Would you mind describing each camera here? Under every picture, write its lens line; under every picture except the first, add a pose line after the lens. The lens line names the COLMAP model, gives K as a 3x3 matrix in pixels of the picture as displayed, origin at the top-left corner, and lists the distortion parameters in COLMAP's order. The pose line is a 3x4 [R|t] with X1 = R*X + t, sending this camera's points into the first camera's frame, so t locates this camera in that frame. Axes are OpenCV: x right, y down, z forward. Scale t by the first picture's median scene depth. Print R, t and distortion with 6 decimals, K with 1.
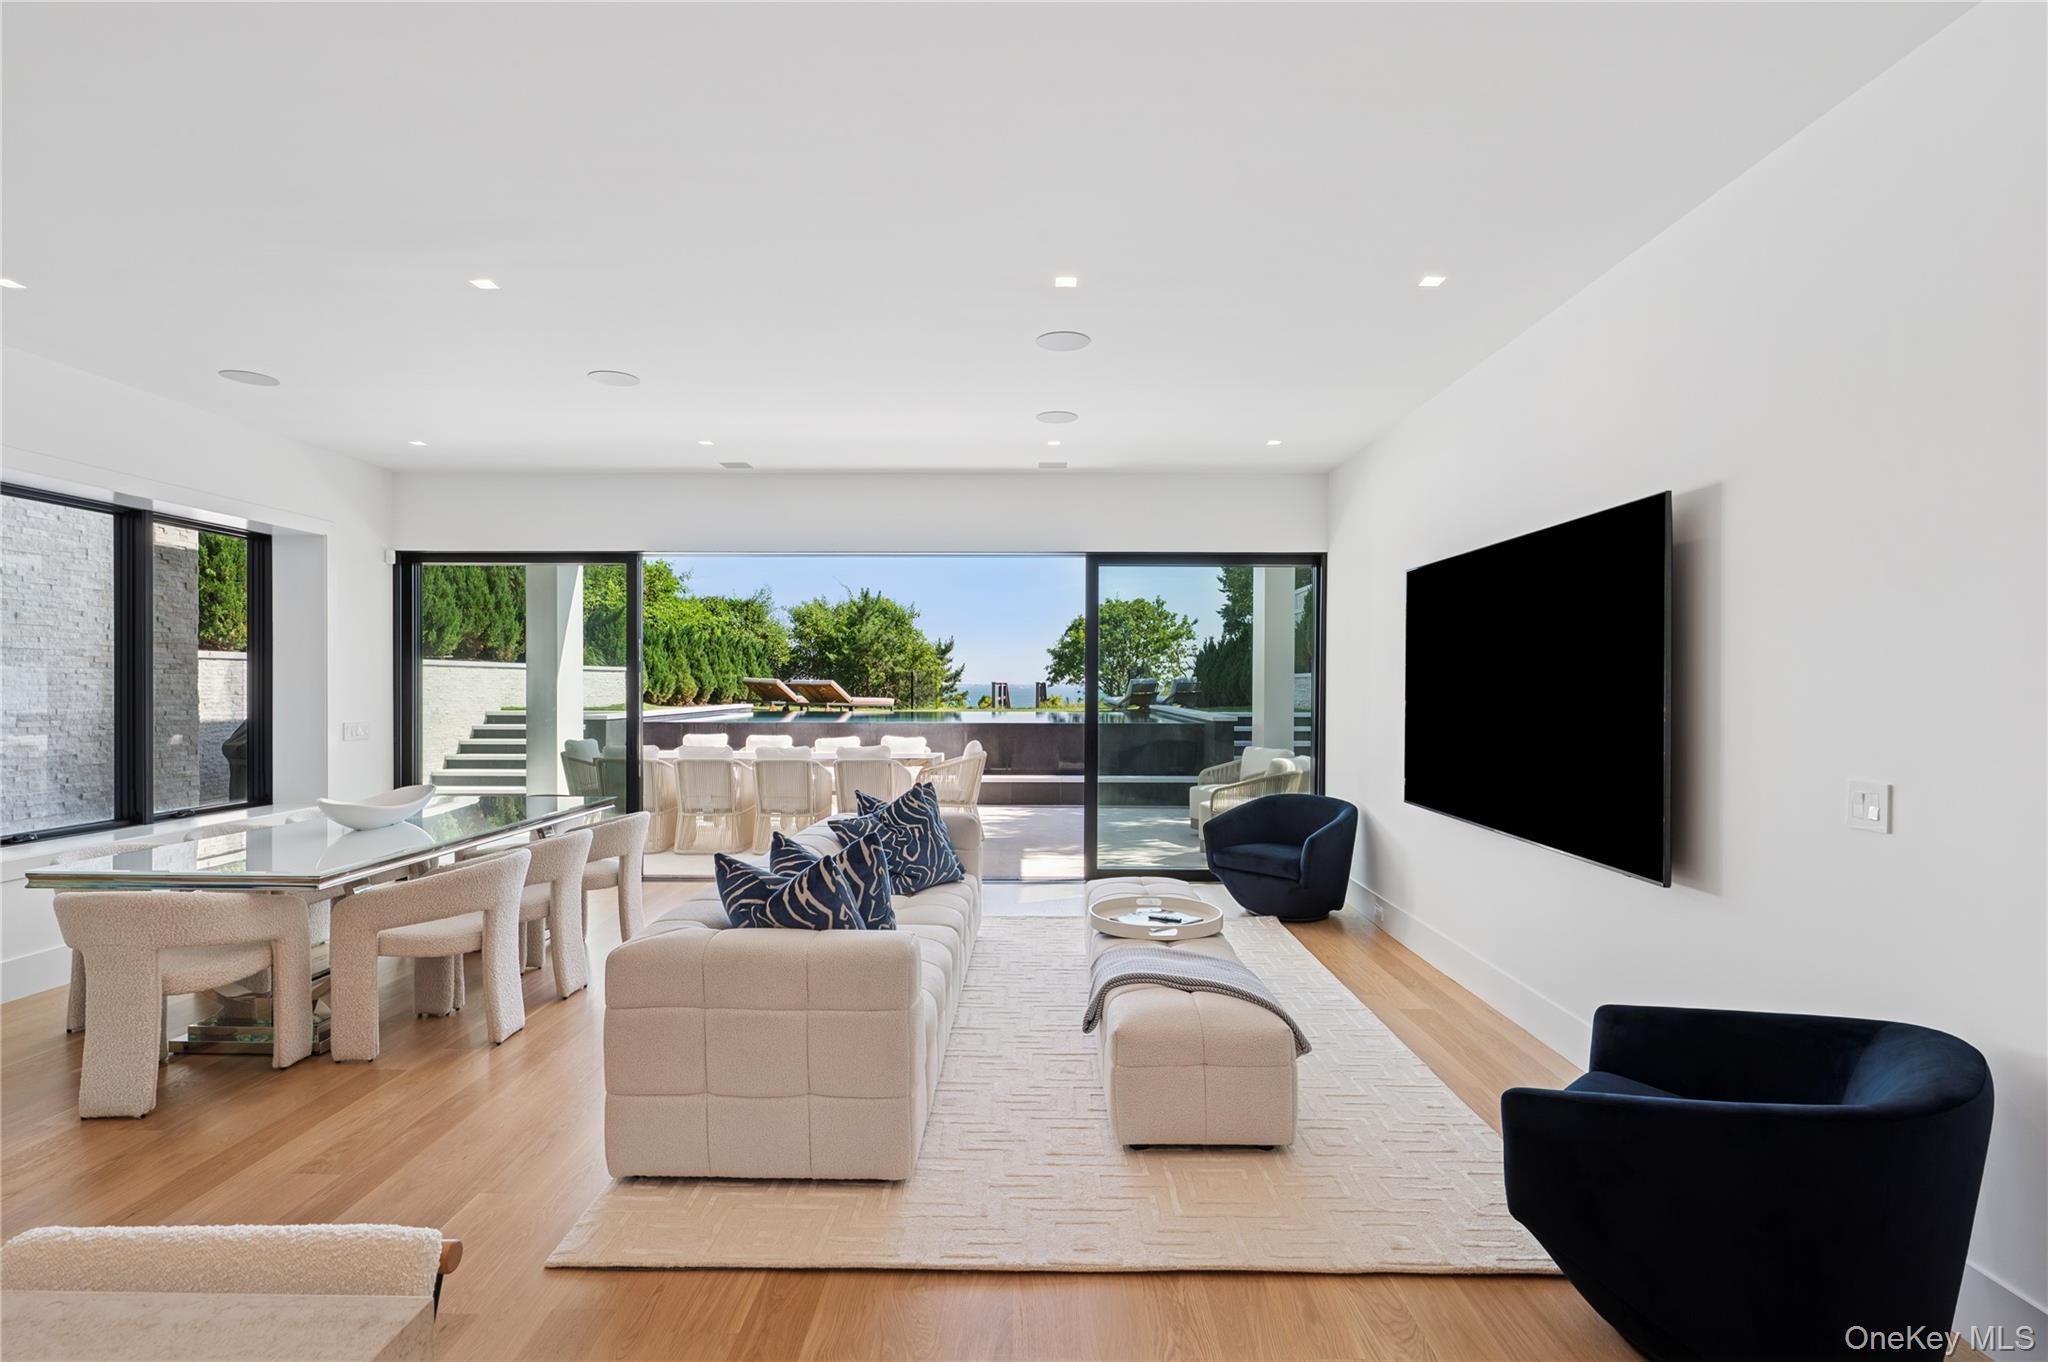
lens RADIAL K [[987.2, 0, 1015.3], [0, 987.2, 680.8], [0, 0, 1]] dist [-0.006763, -0.000951]
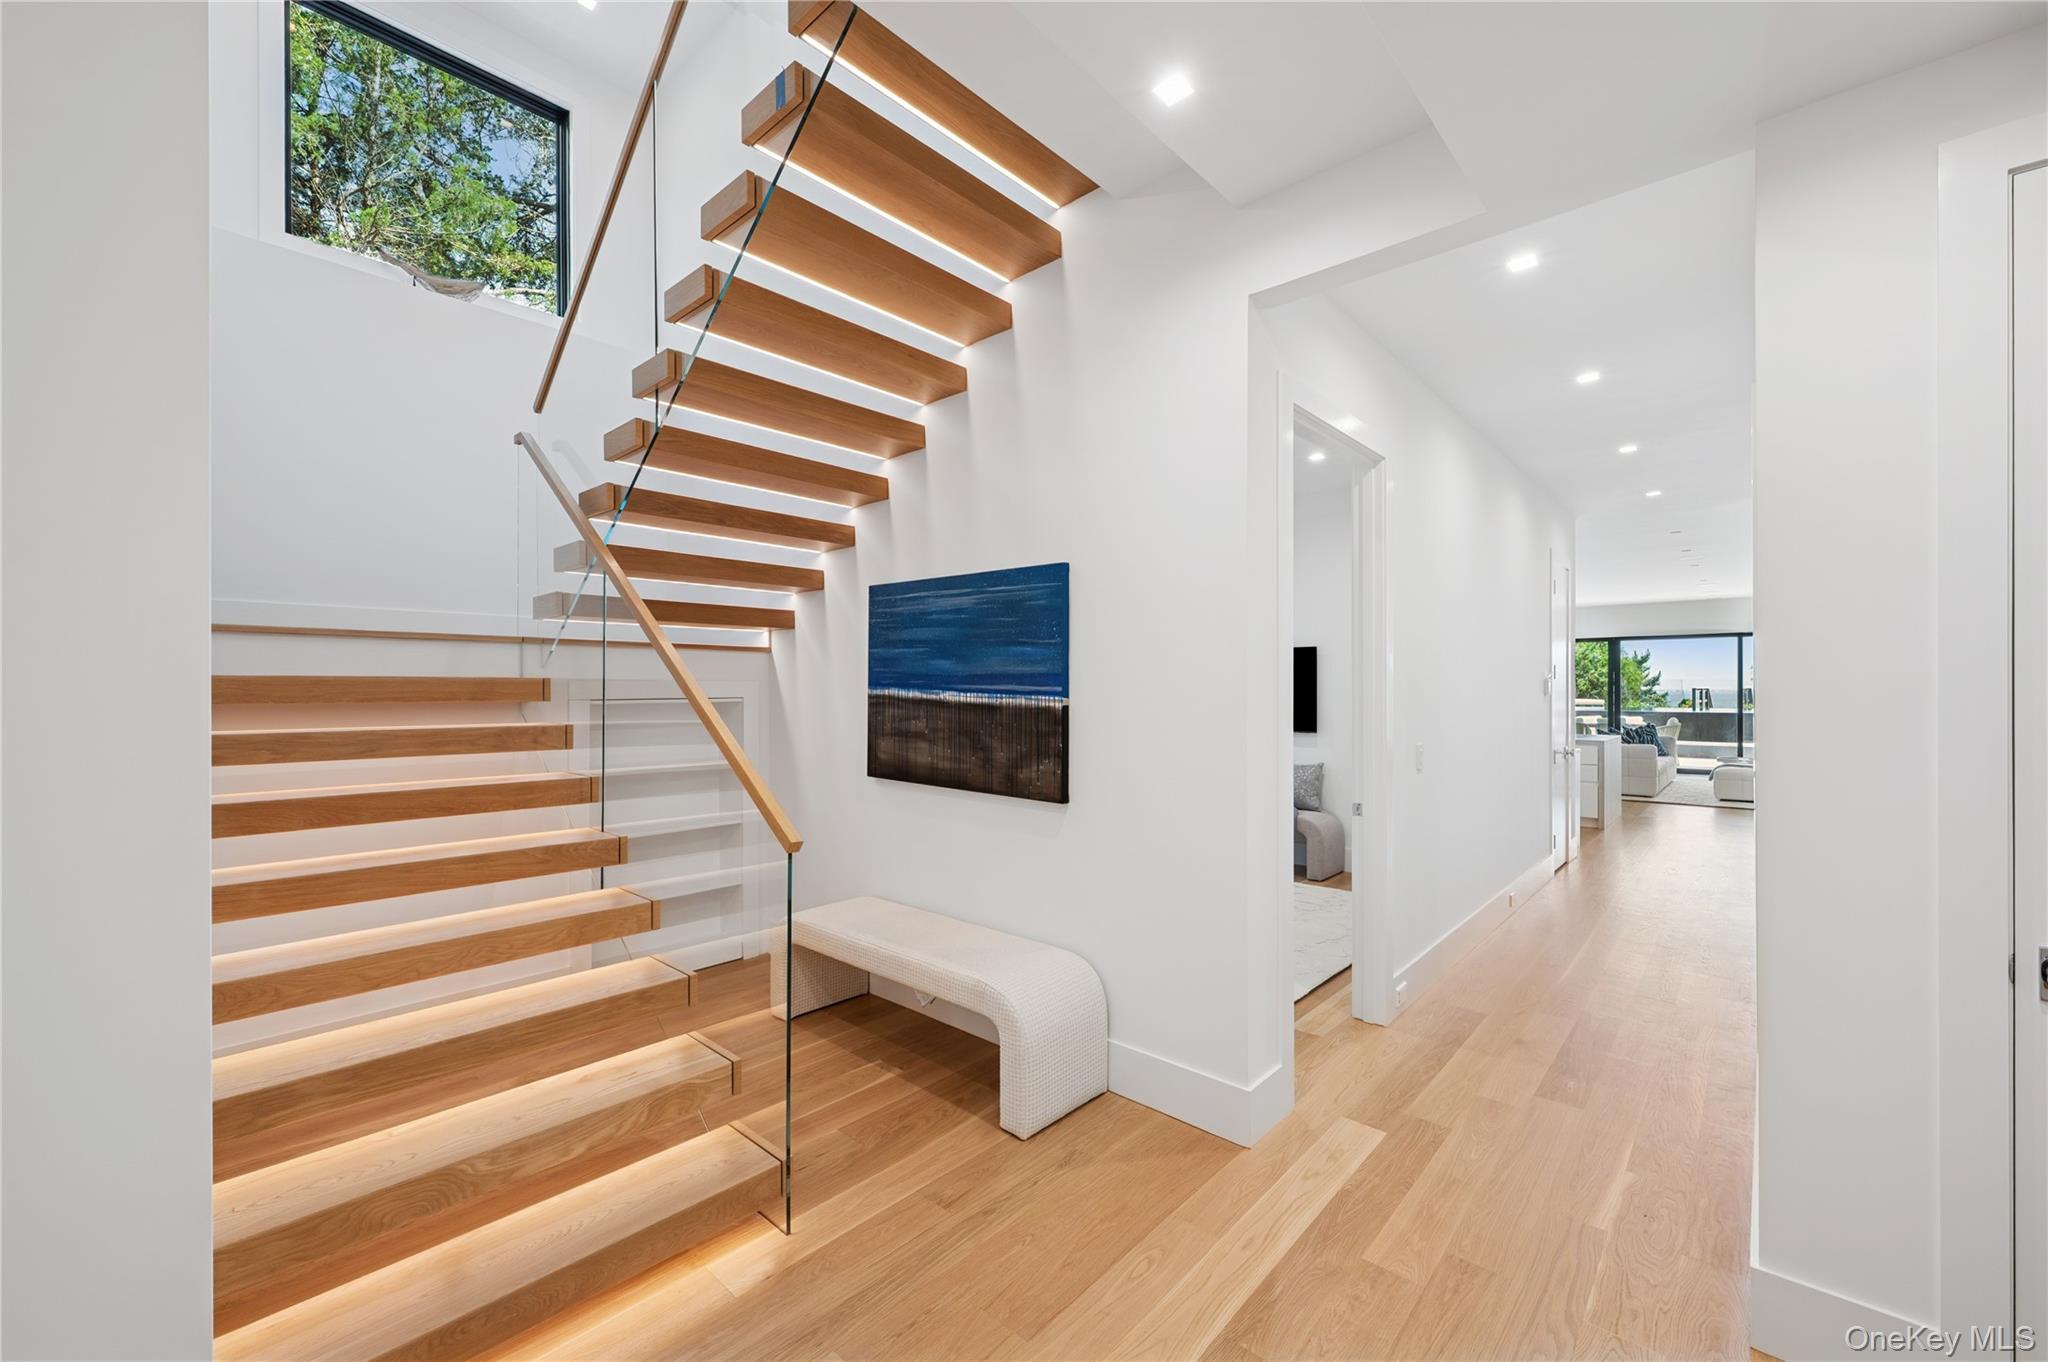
lens RADIAL K [[826.1, 0, 1011.4], [0, 826.1, 679.5], [0, 0, 1]] dist [0.006860, 0.000197]
pose [[0.755112, -0.002412, -0.655591, 0.042010], [-0.000942, 0.999988, -0.004764, -0.006306], [0.655595, 0.004215, 0.755101, -1.015169]]
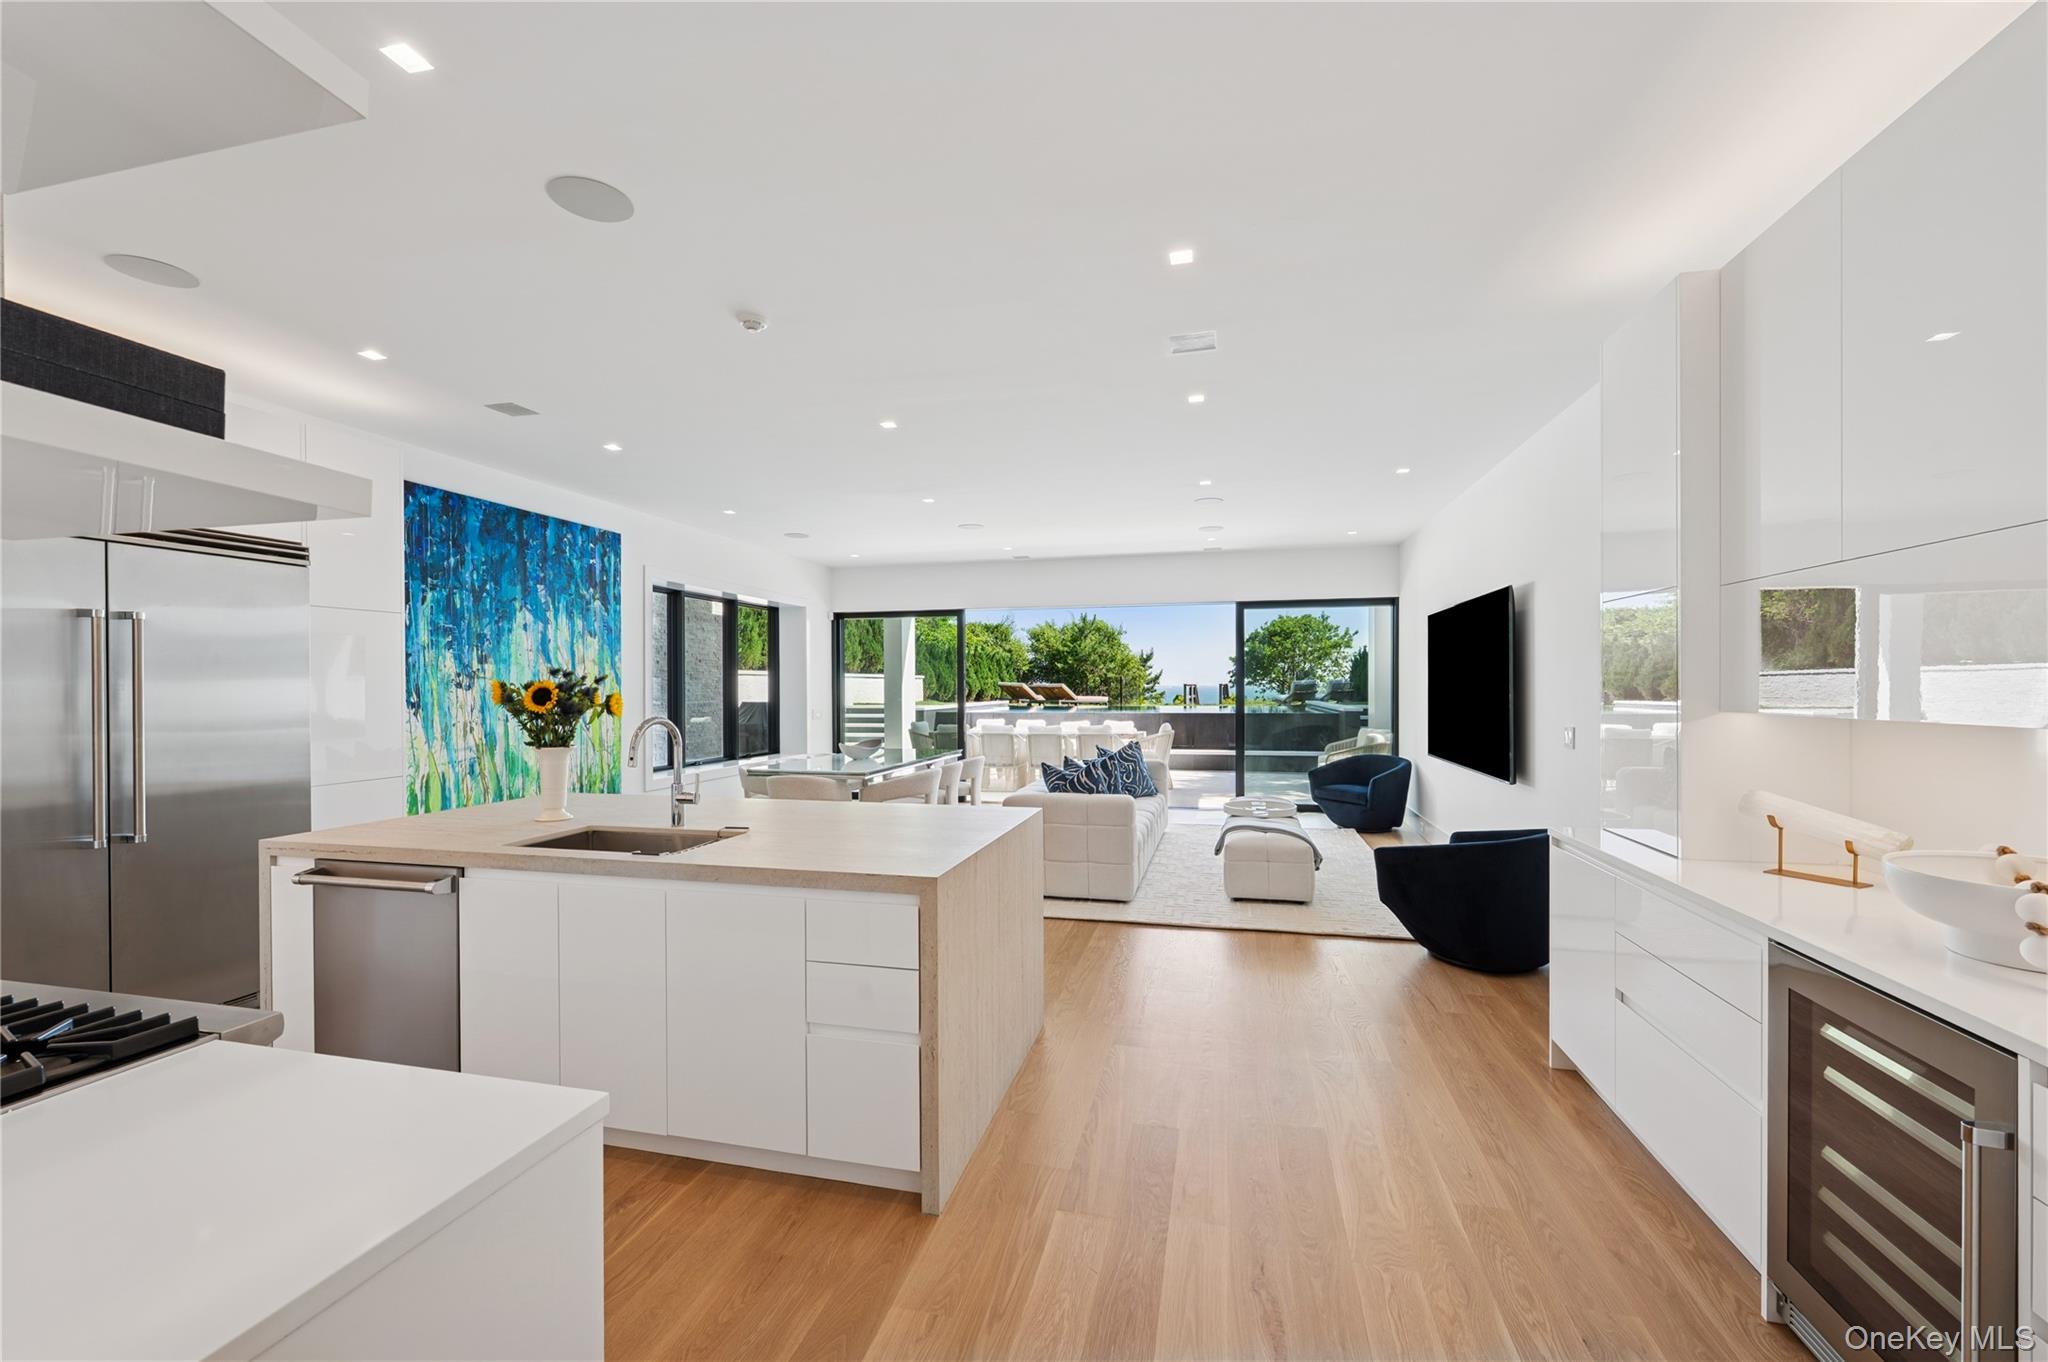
lens RADIAL K [[826.1, 0, 1018.3], [0, 826.1, 682.2], [0, 0, 1]] dist [0.006860, 0.000197]
pose [[0.974725, -0.007928, -0.223269, 0.019327], [0.007592, 0.999968, -0.002362, -0.000374], [0.223280, 0.000607, 0.974754, -0.256518]]
